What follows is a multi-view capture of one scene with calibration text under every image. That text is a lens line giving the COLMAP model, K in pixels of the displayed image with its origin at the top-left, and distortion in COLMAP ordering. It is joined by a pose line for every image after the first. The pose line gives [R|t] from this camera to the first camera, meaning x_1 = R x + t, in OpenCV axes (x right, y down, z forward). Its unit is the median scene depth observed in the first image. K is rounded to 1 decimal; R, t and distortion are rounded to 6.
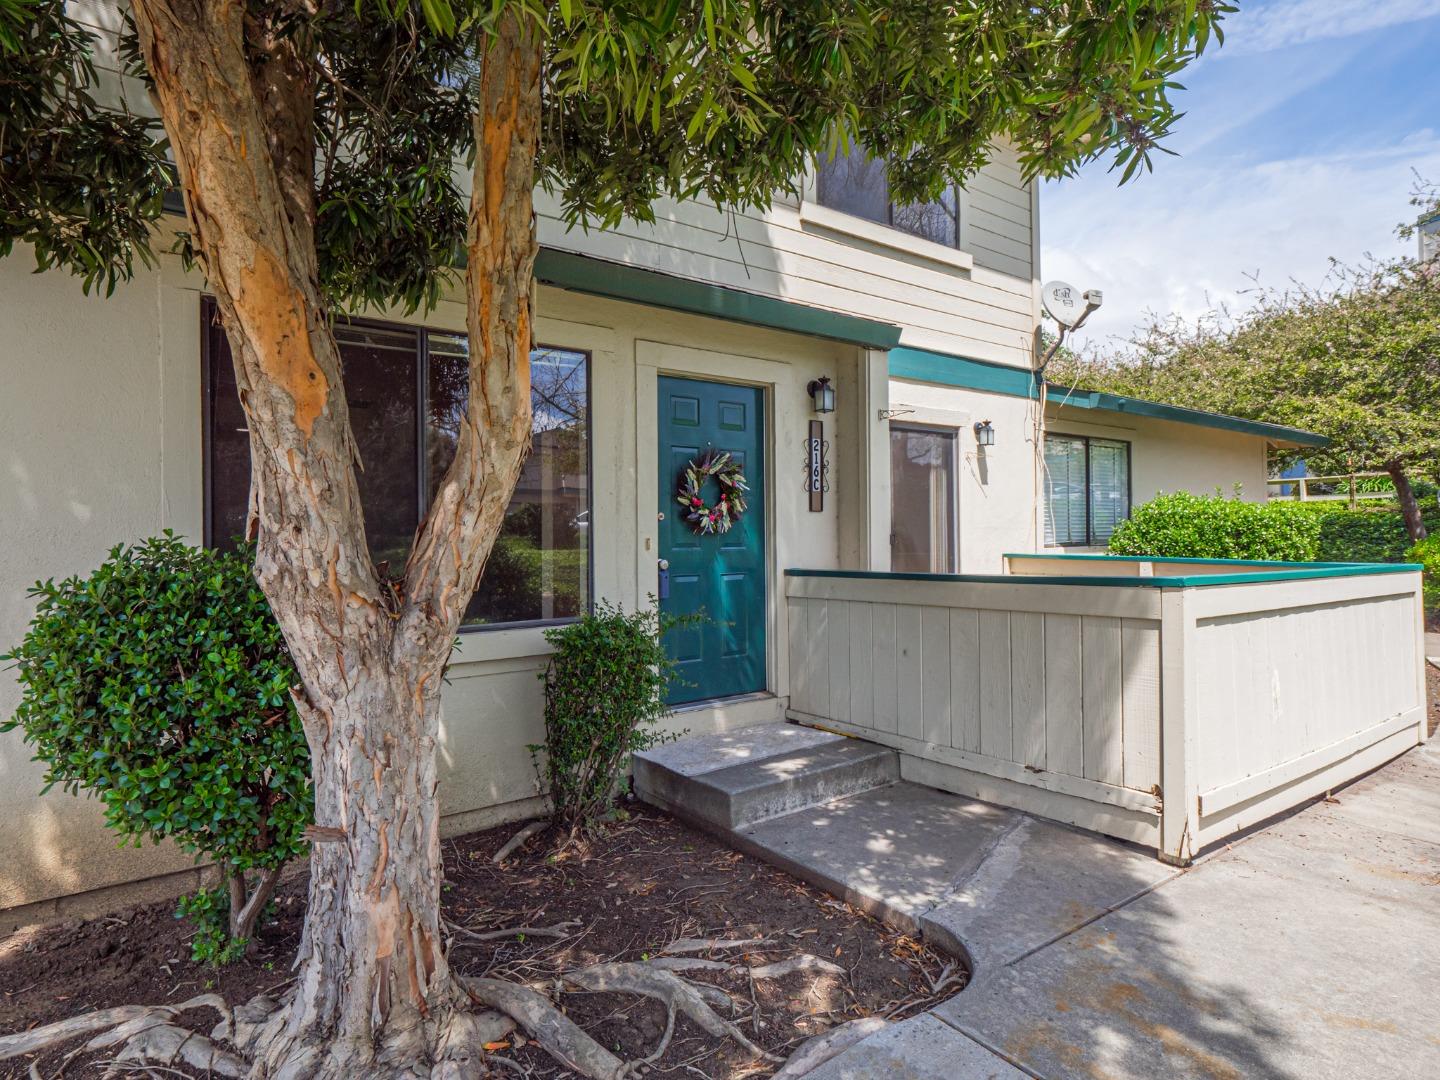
lens RADIAL K [[795.4, 0, 717.4], [0, 795.4, 538.9], [0, 0, 1]] dist [-0.016026, 0.004493]
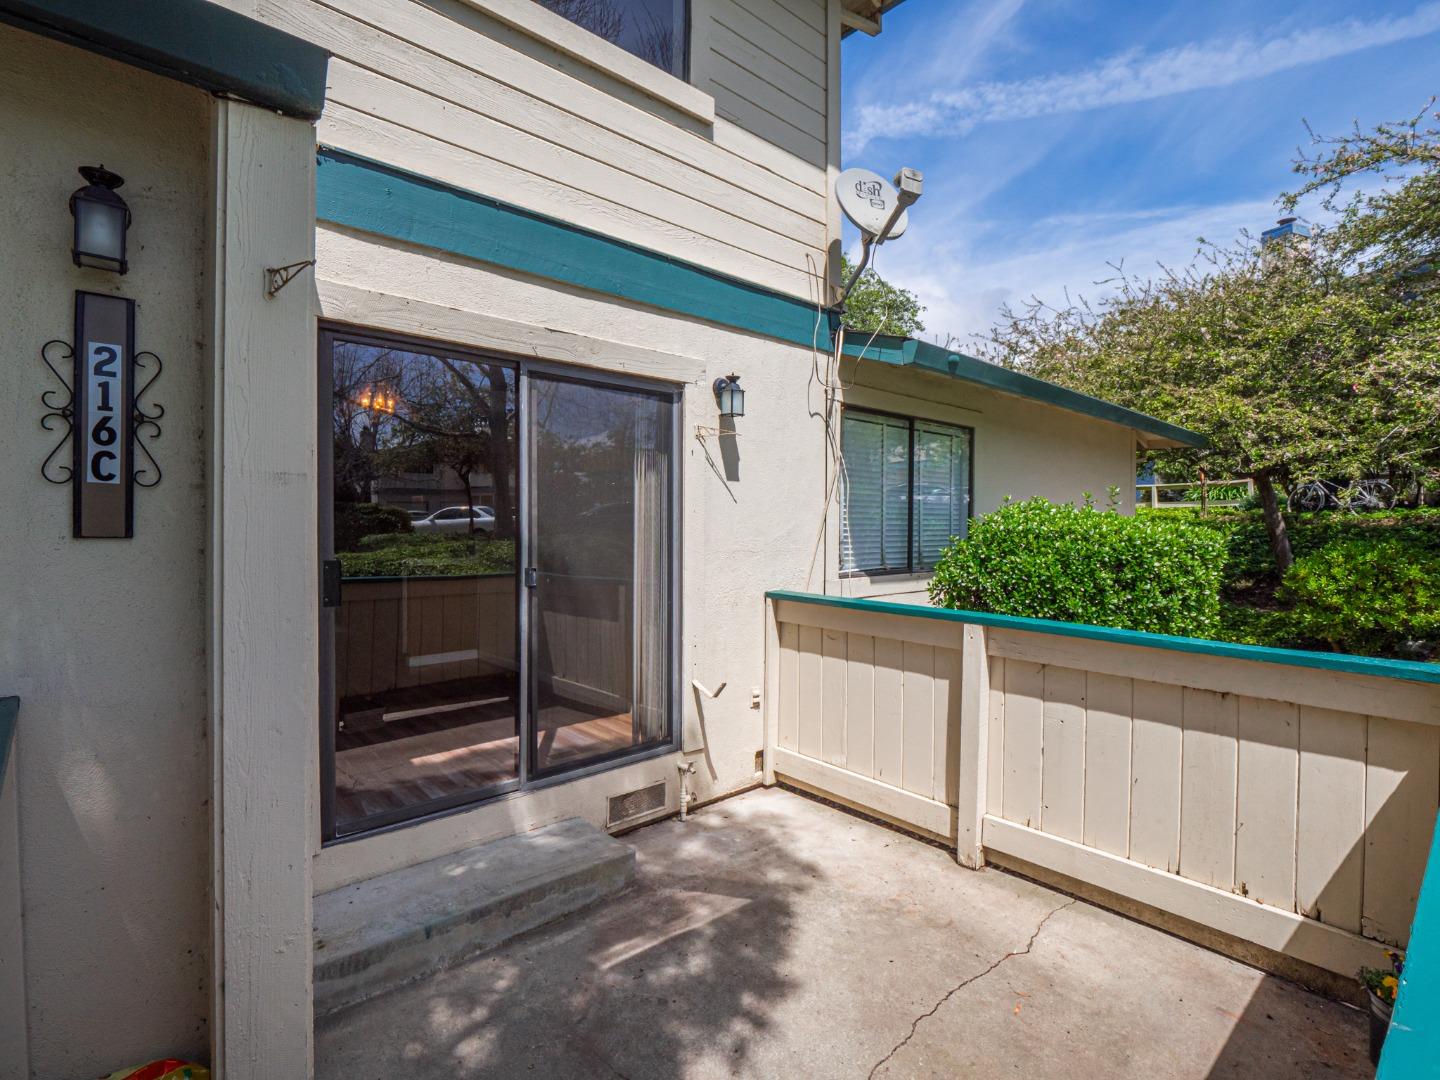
lens RADIAL K [[711.2, 0, 721.0], [0, 711.2, 539.1], [0, 0, 1]] dist [-0.003250, -0.003609]
pose [[0.993880, 0.012374, 0.109768, 0.252298], [-0.013687, 0.999843, 0.011214, -0.027985], [-0.109612, -0.012647, 0.993894, 0.427734]]
